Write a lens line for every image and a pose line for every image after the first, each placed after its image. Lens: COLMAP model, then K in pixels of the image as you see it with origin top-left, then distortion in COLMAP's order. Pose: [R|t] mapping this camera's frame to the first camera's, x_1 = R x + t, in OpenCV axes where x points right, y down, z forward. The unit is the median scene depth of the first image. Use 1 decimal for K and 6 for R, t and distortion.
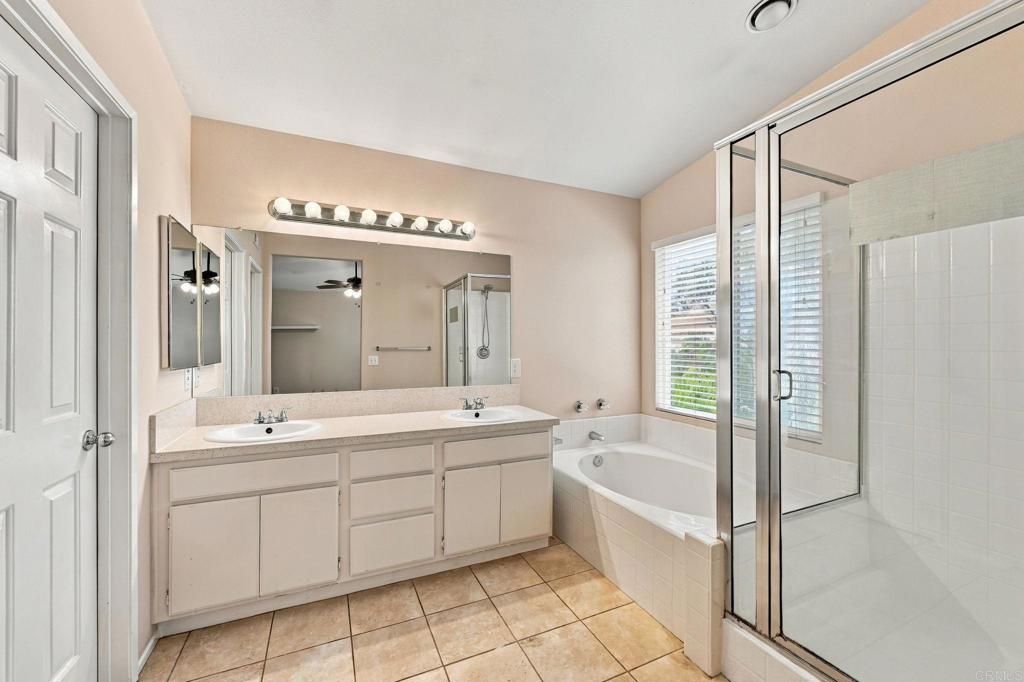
lens RADIAL K [[405.8, 0, 510.7], [0, 405.8, 342.5], [0, 0, 1]] dist [0.000470, 0.000649]
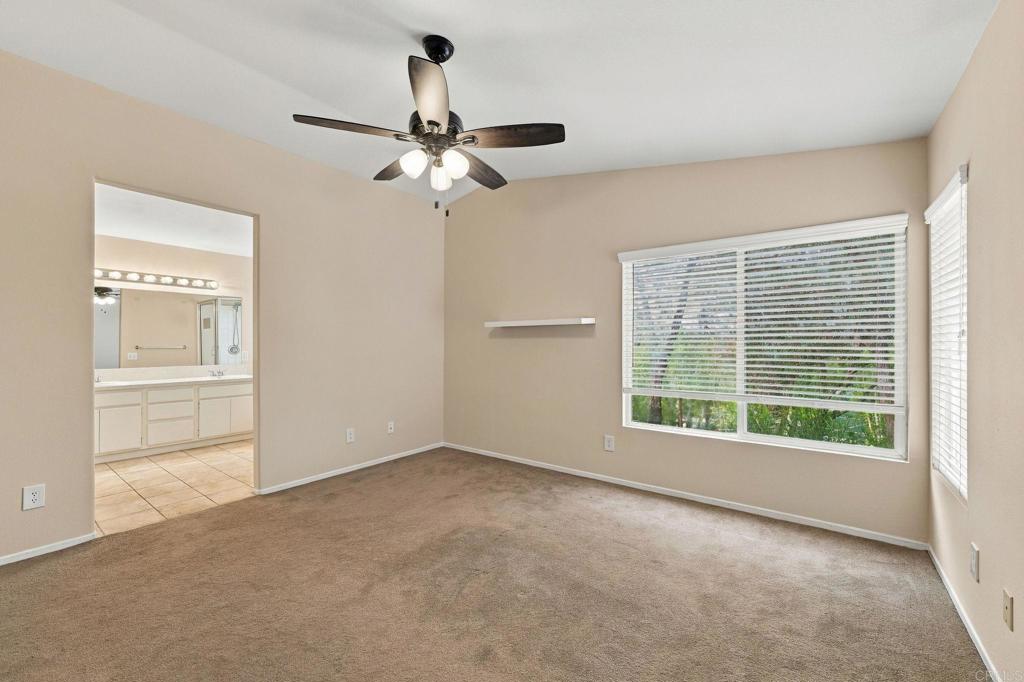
lens RADIAL K [[405.8, 0, 510.7], [0, 405.8, 342.5], [0, 0, 1]] dist [0.000470, 0.000649]
pose [[0.879928, -0.001484, 0.475106, 0.225799], [0.000953, 0.999999, 0.001360, -0.002863], [-0.475107, -0.000744, 0.879928, -1.413371]]
